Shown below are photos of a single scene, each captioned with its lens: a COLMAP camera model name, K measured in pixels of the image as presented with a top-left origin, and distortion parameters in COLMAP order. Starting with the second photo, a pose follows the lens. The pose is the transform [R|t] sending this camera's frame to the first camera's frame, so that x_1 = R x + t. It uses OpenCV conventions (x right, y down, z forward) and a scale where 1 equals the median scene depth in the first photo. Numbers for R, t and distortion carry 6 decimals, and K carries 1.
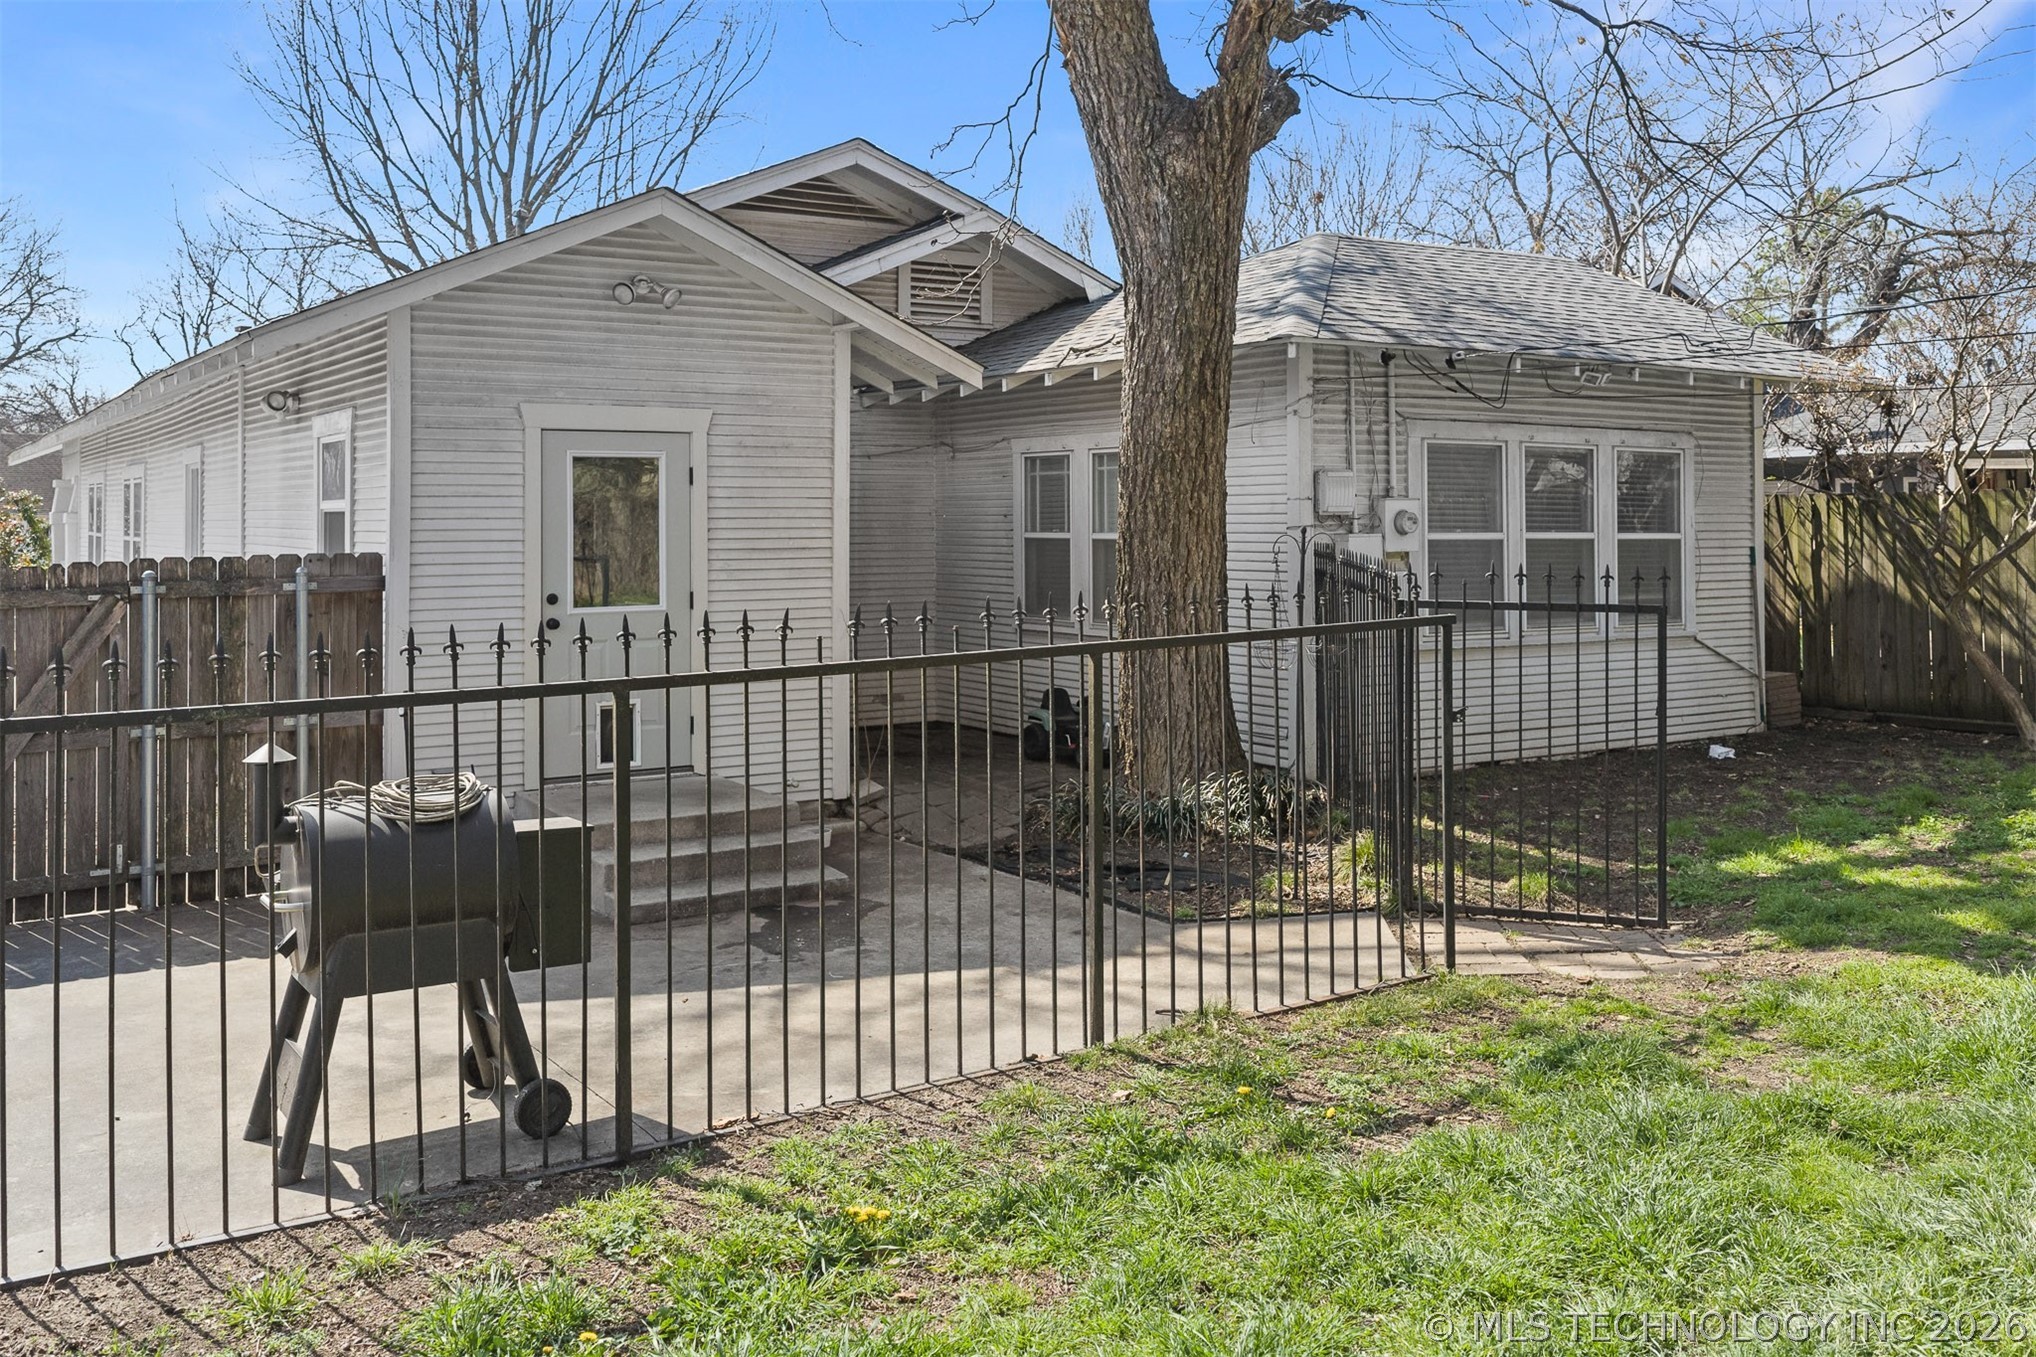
lens RADIAL K [[1703.2, 0, 1031.5], [0, 1703.2, 496.5], [0, 0, 1]] dist [0.000069, -0.008699]
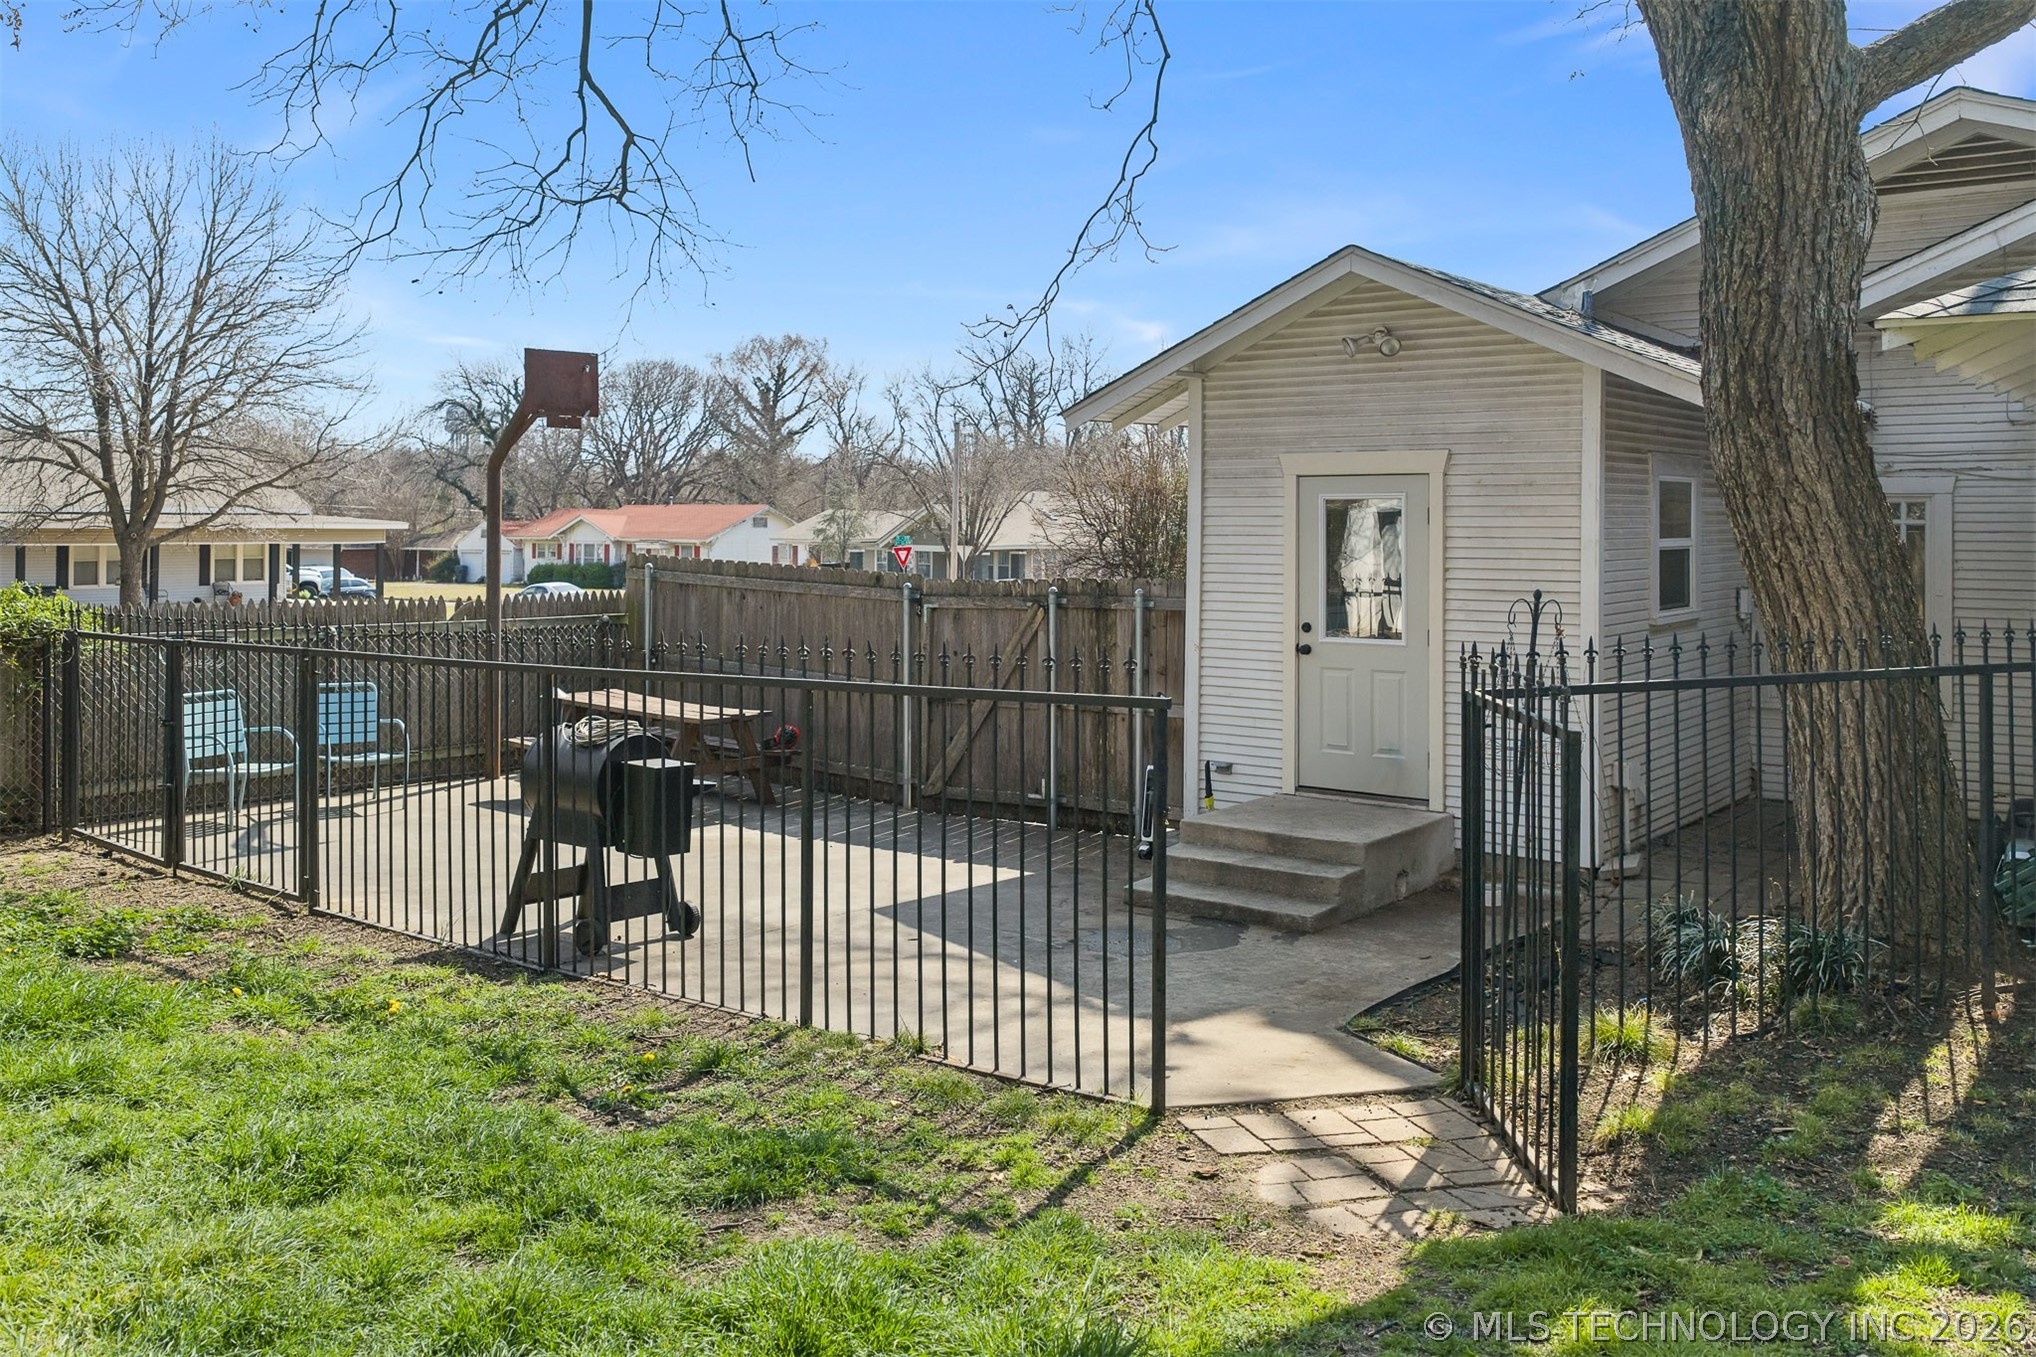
lens RADIAL K [[1703.2, 0, 1031.5], [0, 1703.2, 496.5], [0, 0, 1]] dist [0.000069, -0.008699]
pose [[0.356457, -0.008345, -0.934274, 0.662094], [0.004303, 0.999964, -0.007290, -0.017173], [0.934302, -0.001421, 0.356481, 0.409309]]
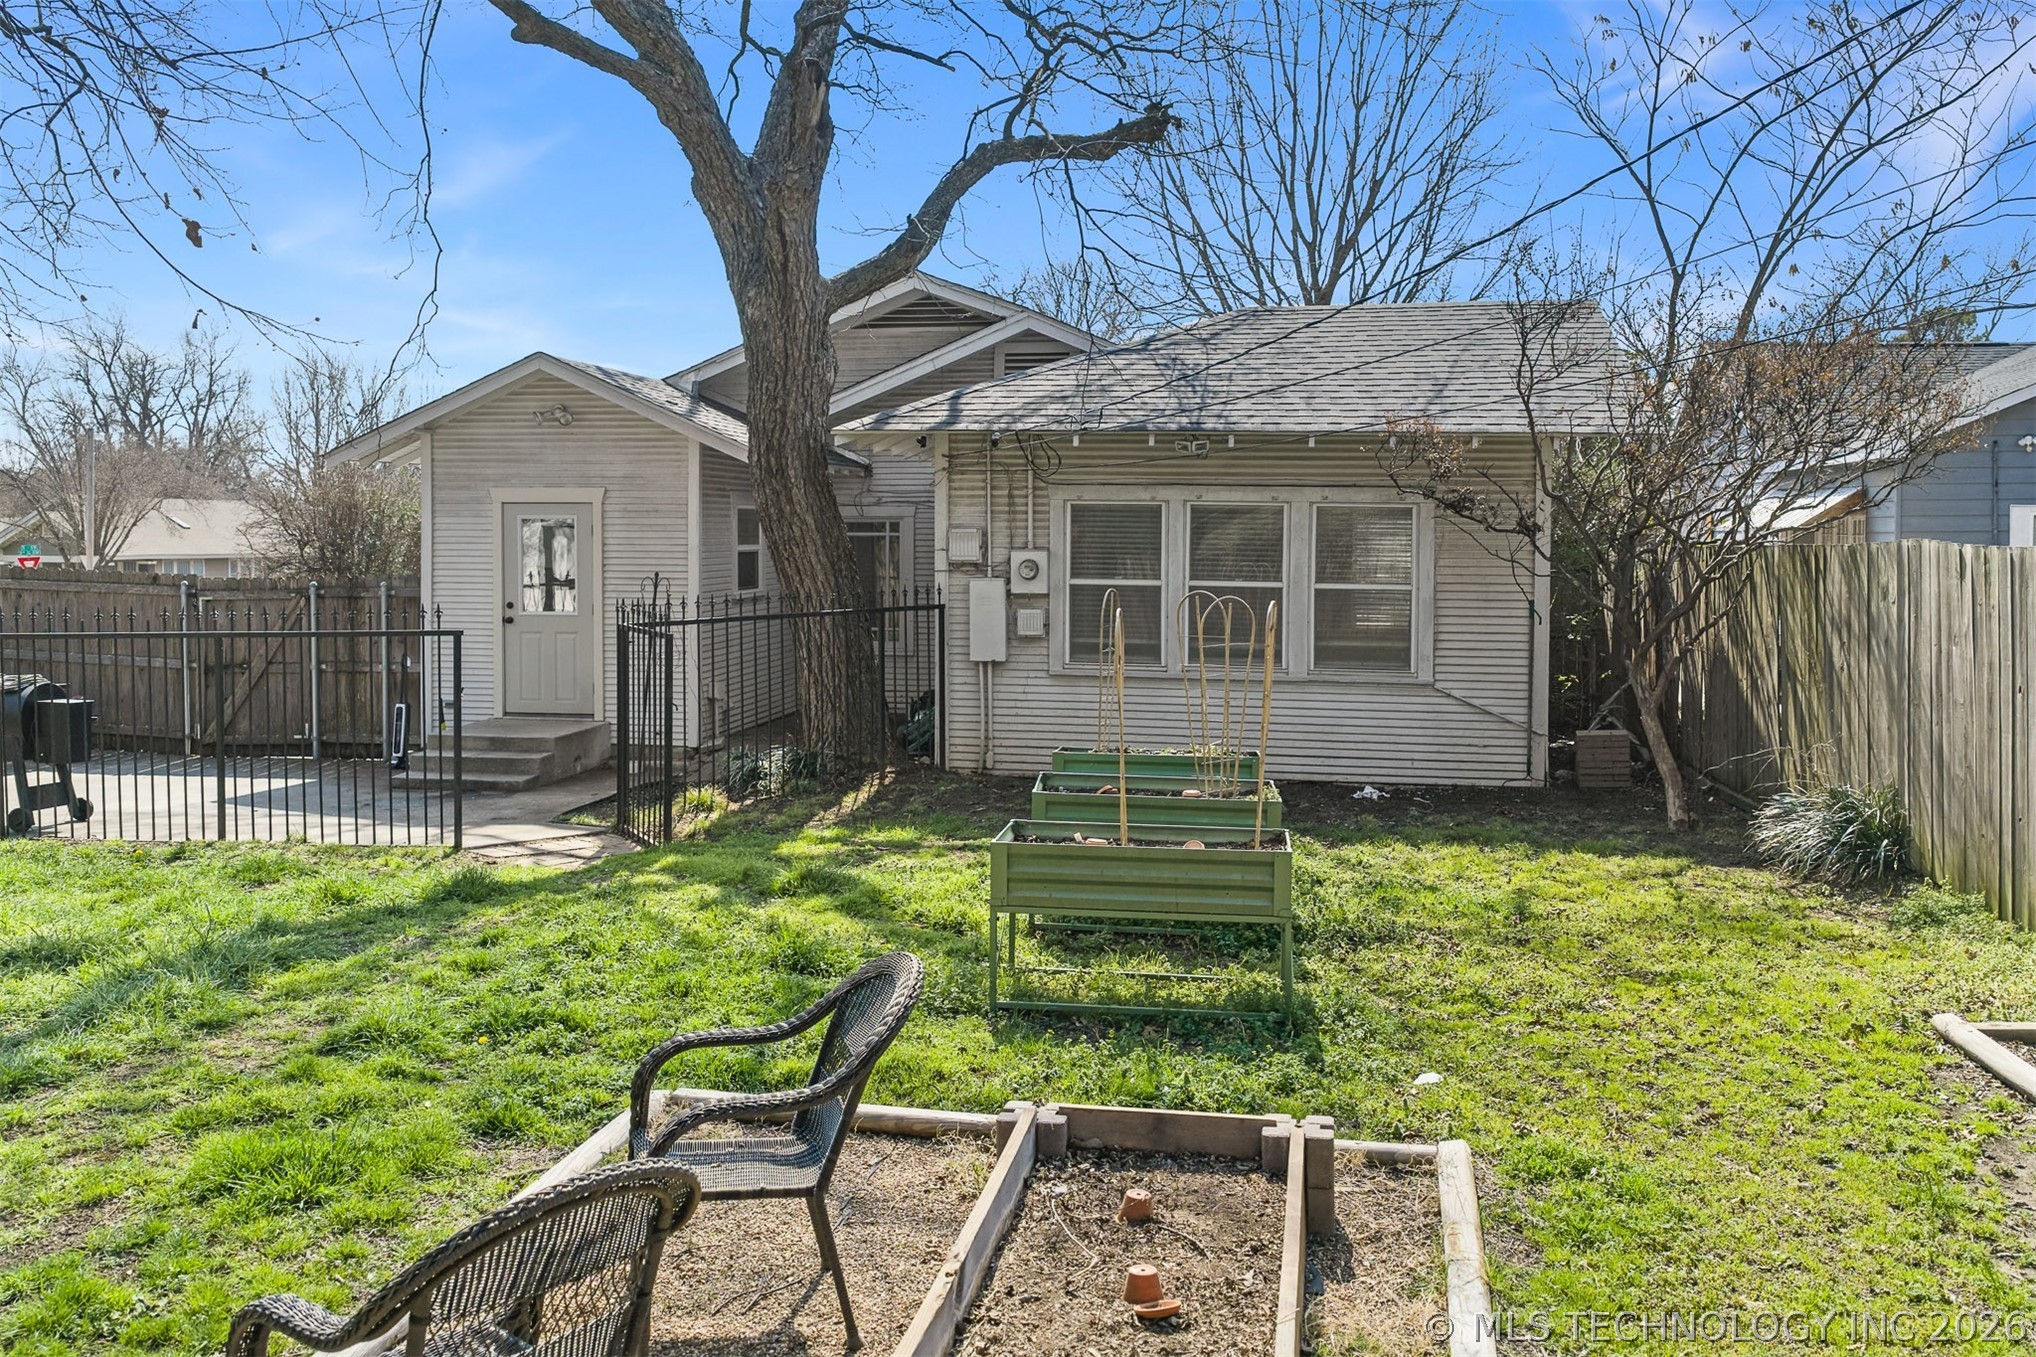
lens RADIAL K [[1660.0, 0, 1021.0], [0, 1660.0, 613.3], [0, 0, 1]] dist [0.007754, -0.004170]
pose [[0.754400, 0.039011, -0.655255, 1.094440], [-0.000761, 0.998284, 0.058558, -0.025725], [0.656415, -0.043677, 0.753135, 0.100790]]
